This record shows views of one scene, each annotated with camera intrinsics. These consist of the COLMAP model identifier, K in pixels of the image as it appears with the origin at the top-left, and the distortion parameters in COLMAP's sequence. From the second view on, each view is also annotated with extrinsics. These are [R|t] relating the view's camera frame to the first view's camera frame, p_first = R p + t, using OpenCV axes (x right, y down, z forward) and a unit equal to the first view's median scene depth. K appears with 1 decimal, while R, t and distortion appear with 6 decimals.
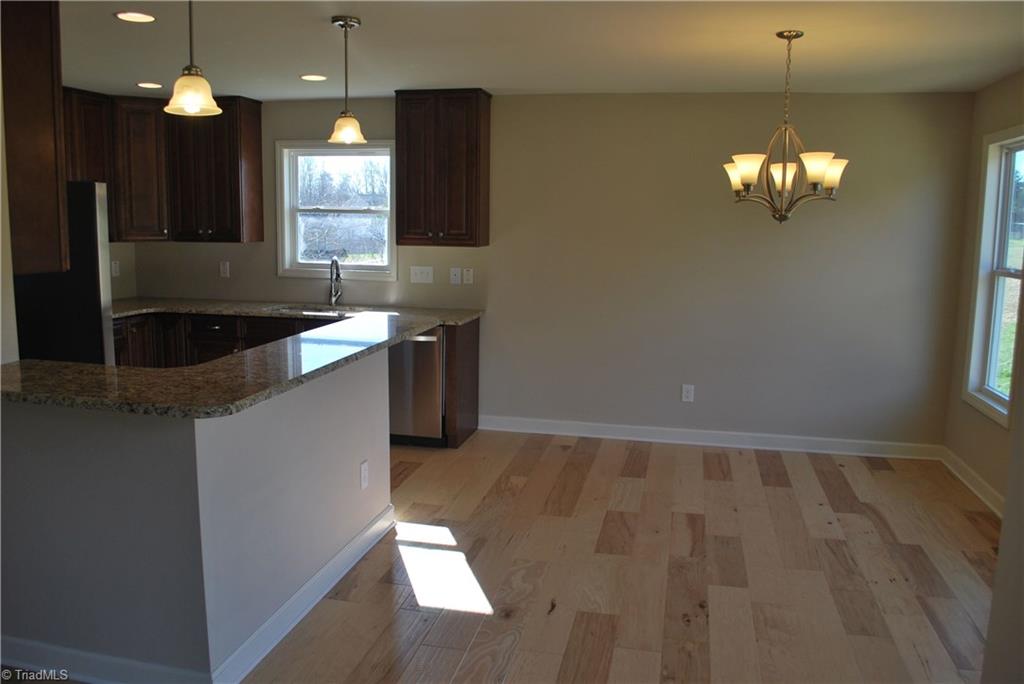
lens RADIAL K [[806.7, 0, 510.7], [0, 806.7, 344.4], [0, 0, 1]] dist [-0.084920, 0.016268]
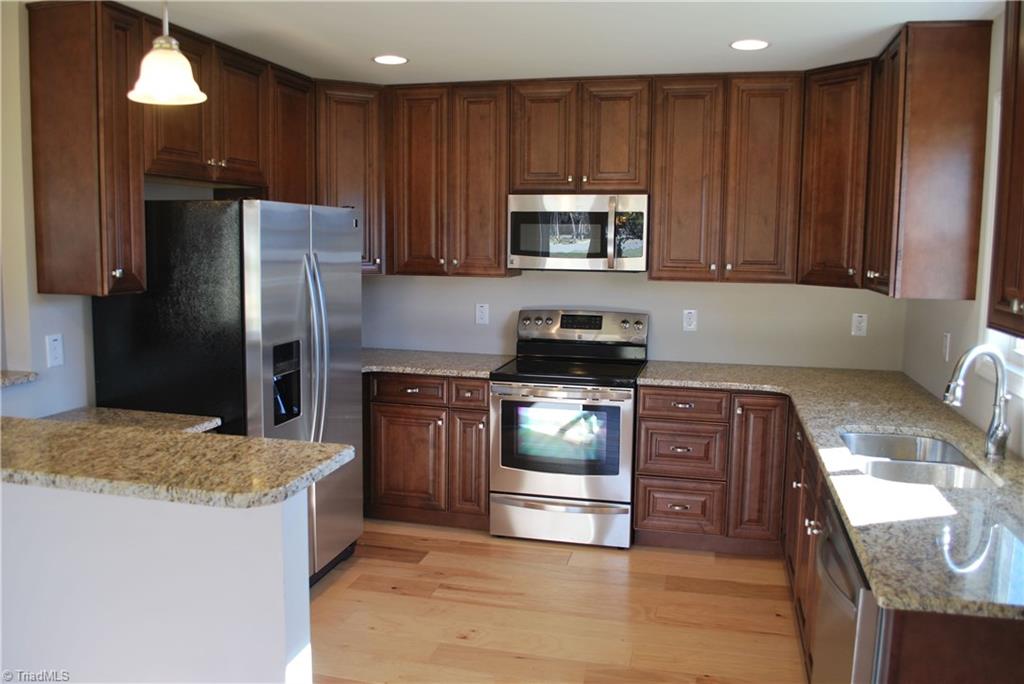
lens RADIAL K [[806.7, 0, 514.7], [0, 806.7, 339.4], [0, 0, 1]] dist [-0.084920, 0.016268]
pose [[-0.020941, 0.109477, -0.993769, 0.196337], [-0.168231, 0.979428, 0.111442, -0.115566], [0.985525, 0.169516, -0.002092, 0.748914]]
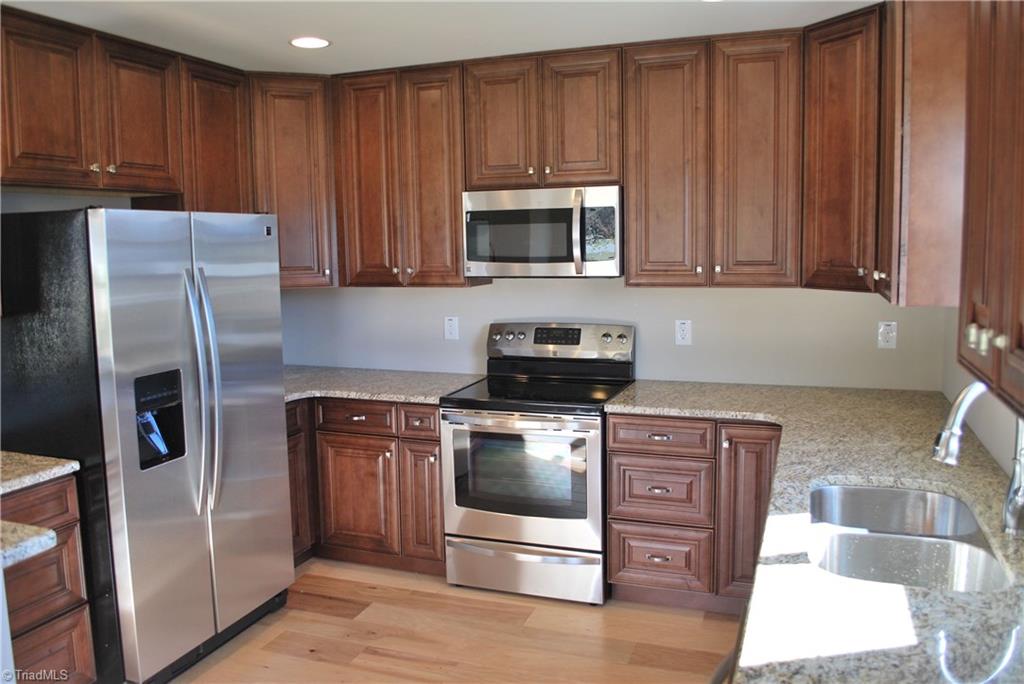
lens RADIAL K [[806.7, 0, 516.5], [0, 806.7, 339.4], [0, 0, 1]] dist [-0.084920, 0.016268]
pose [[-0.127910, 0.108566, -0.985826, 0.089482], [-0.140206, 0.982029, 0.126339, -0.133516], [0.981825, 0.154379, -0.110390, 0.847778]]
